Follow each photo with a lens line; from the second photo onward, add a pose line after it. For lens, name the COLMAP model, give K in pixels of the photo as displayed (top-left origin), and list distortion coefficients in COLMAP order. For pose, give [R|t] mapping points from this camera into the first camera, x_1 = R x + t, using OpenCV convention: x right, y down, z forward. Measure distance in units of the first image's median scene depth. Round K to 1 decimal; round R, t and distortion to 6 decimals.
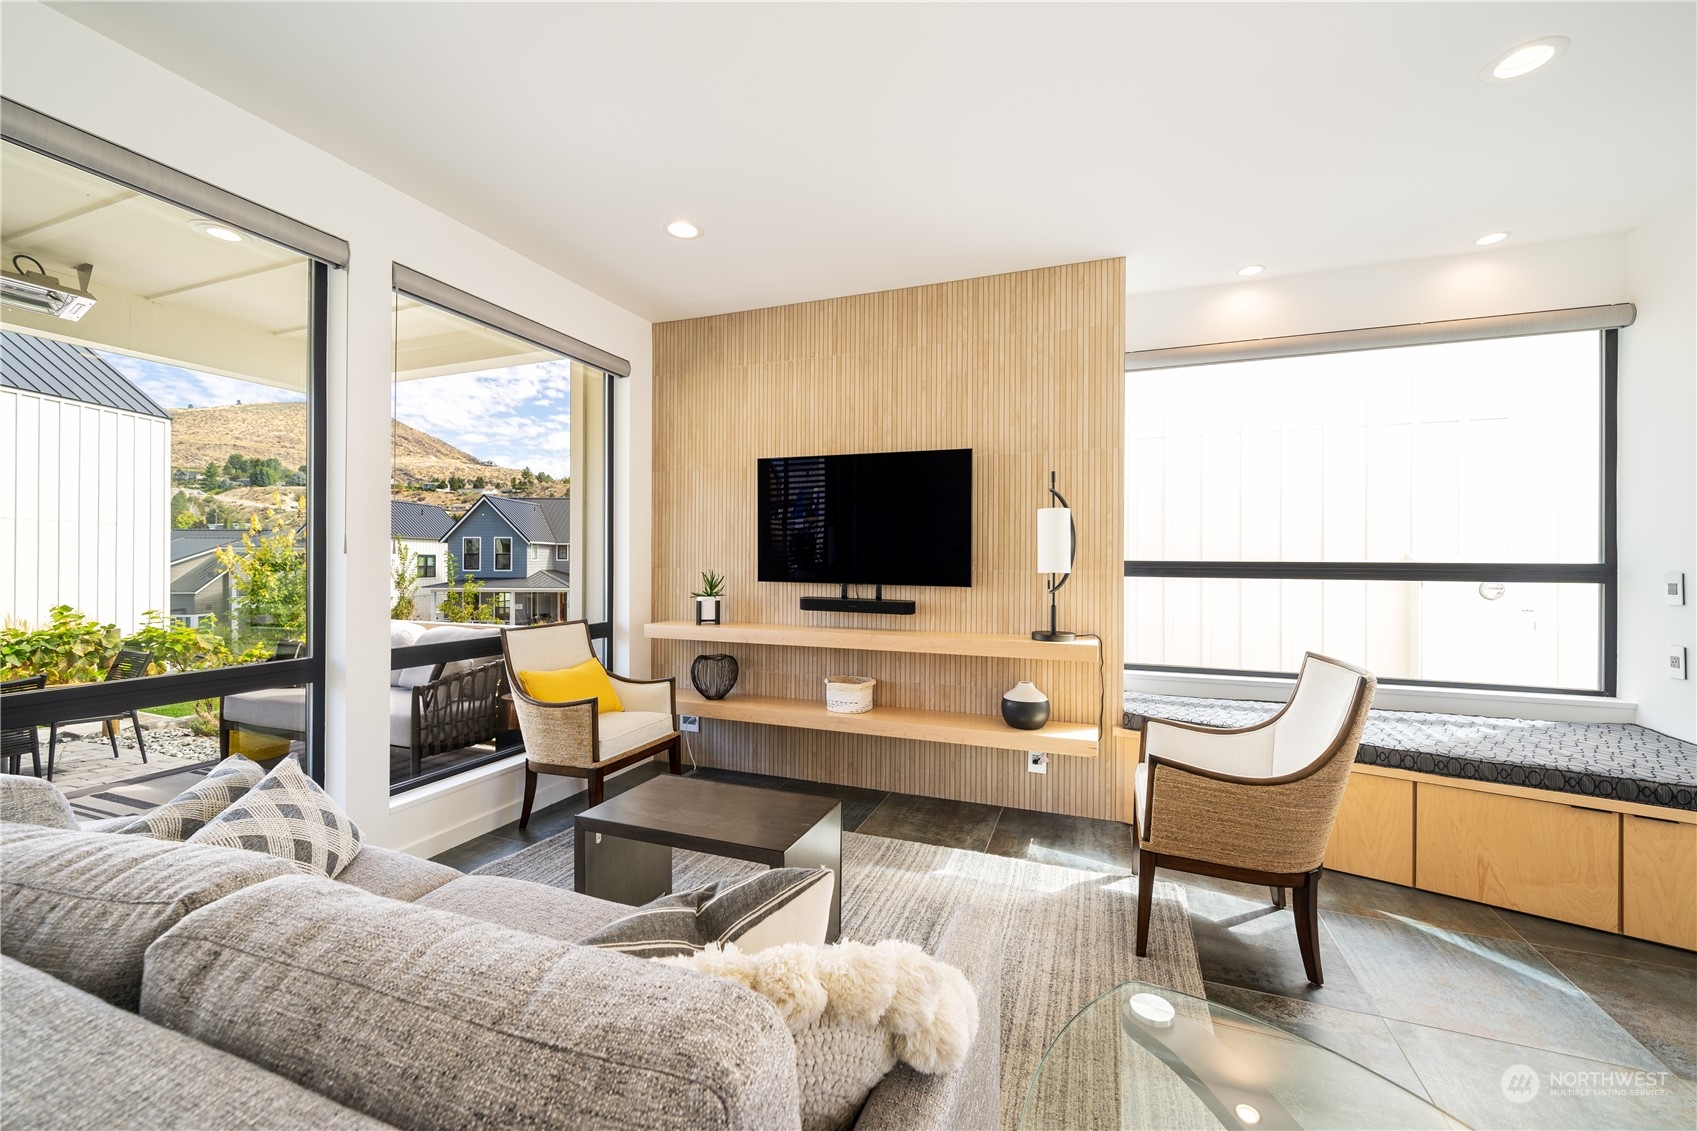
lens RADIAL K [[632.3, 0, 839.0], [0, 632.3, 560.0], [0, 0, 1]] dist [0.000828, -0.000092]
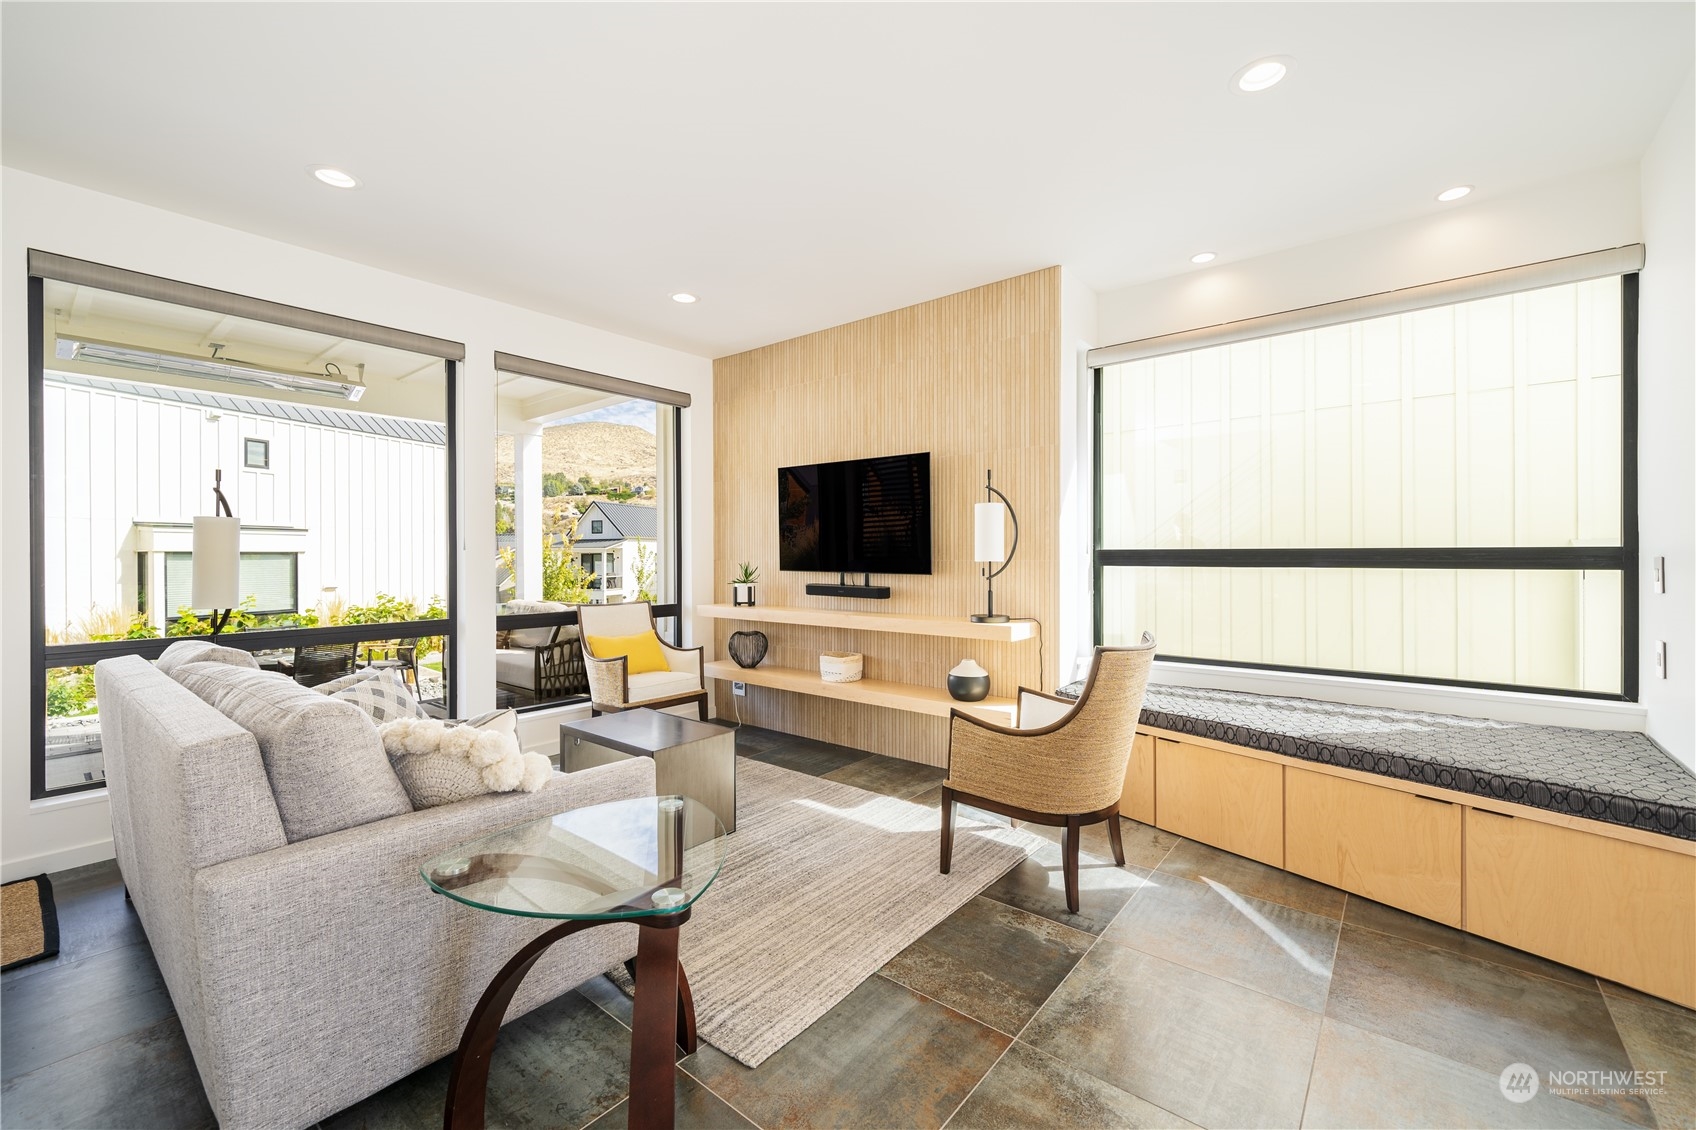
lens RADIAL K [[654.9, 0, 845.4], [0, 654.9, 555.4], [0, 0, 1]] dist [0.002949, -0.000185]
pose [[0.951351, -0.007757, -0.308012, 0.436391], [0.007658, 0.999970, -0.001530, 0.009460], [0.308015, -0.000903, 0.951381, -0.162260]]
